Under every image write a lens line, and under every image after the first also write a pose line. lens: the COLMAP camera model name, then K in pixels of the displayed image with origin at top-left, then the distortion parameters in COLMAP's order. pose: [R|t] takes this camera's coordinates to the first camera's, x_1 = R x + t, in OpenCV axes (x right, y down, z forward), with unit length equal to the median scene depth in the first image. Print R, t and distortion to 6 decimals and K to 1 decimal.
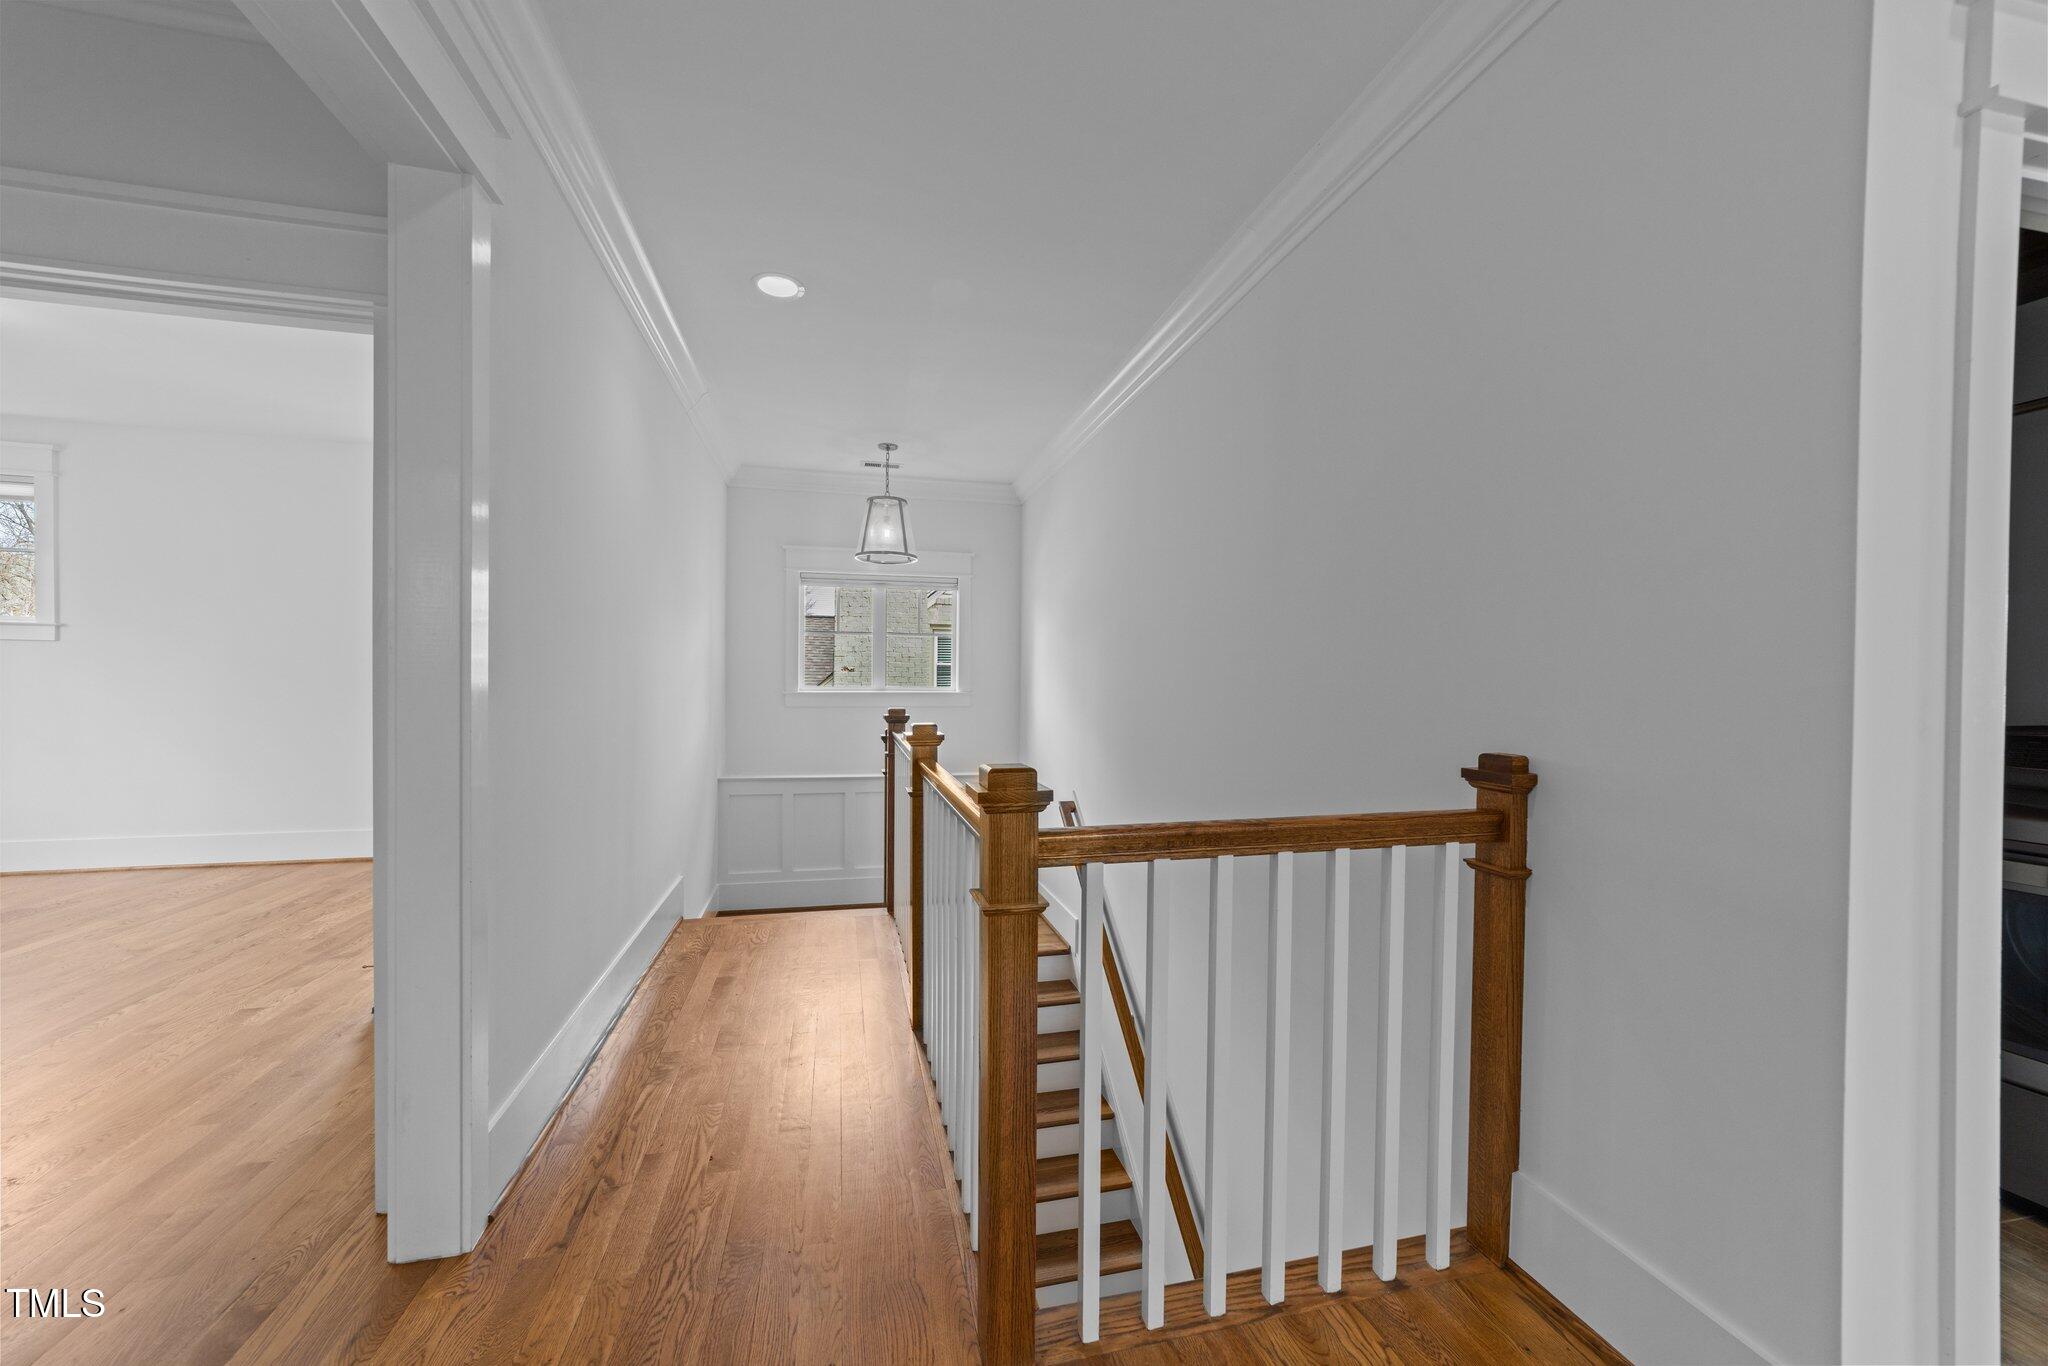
lens RADIAL K [[776.6, 0, 1033.4], [0, 776.6, 685.9], [0, 0, 1]] dist [-0.014657, 0.000533]
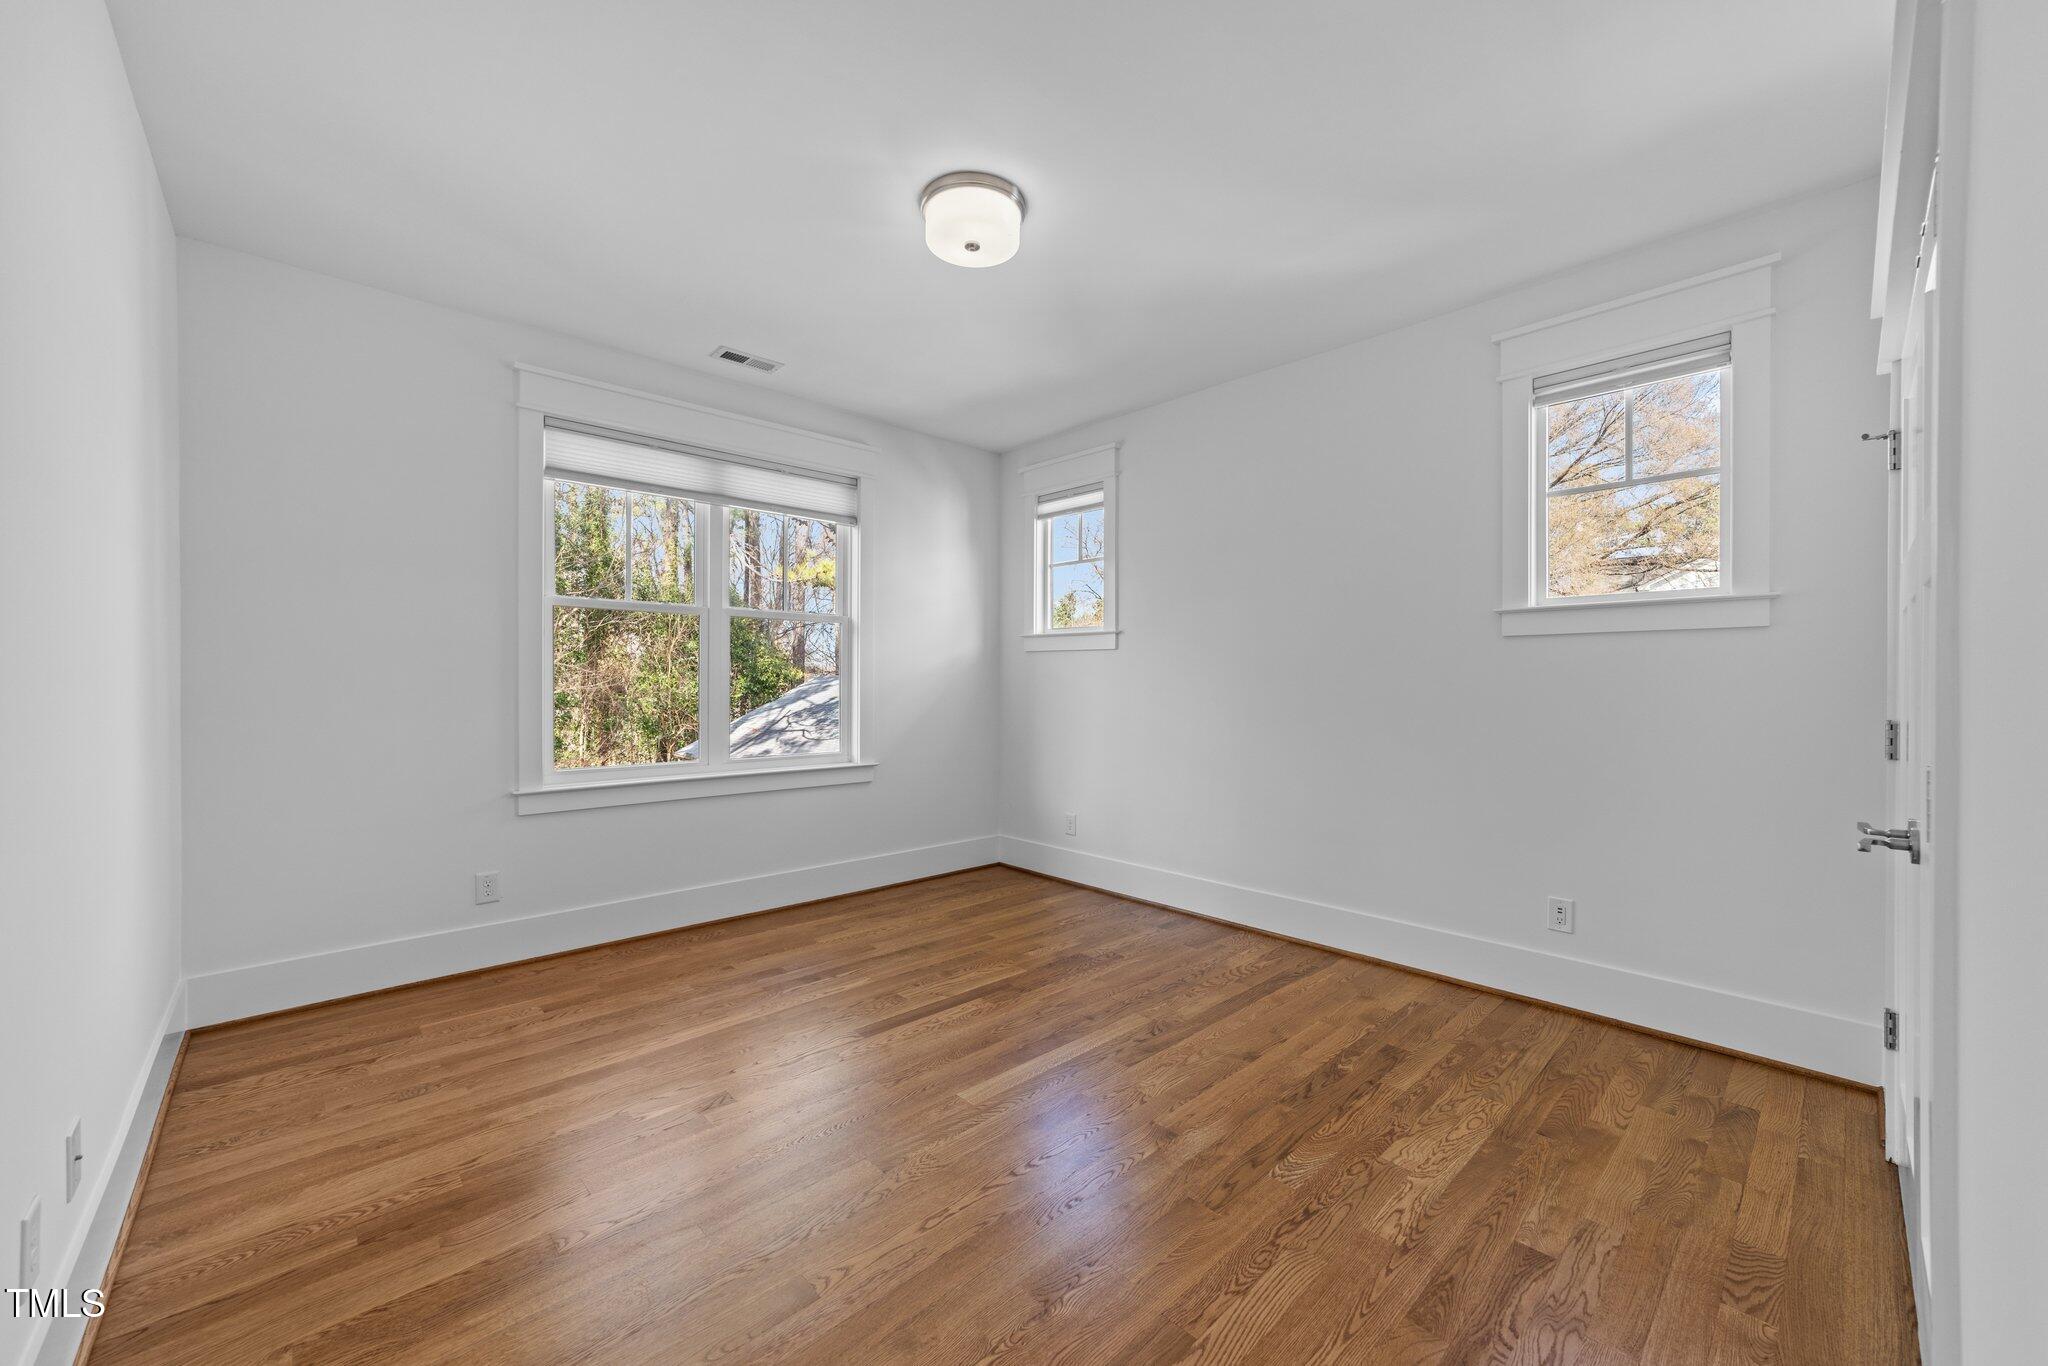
lens RADIAL K [[776.6, 0, 1024.5], [0, 776.6, 679.4], [0, 0, 1]] dist [-0.014657, 0.000533]
pose [[0.491953, 0.011666, -0.870543, -0.495647], [-0.015649, 0.999867, 0.004556, -0.023637], [0.870481, 0.011382, 0.492071, 0.422067]]
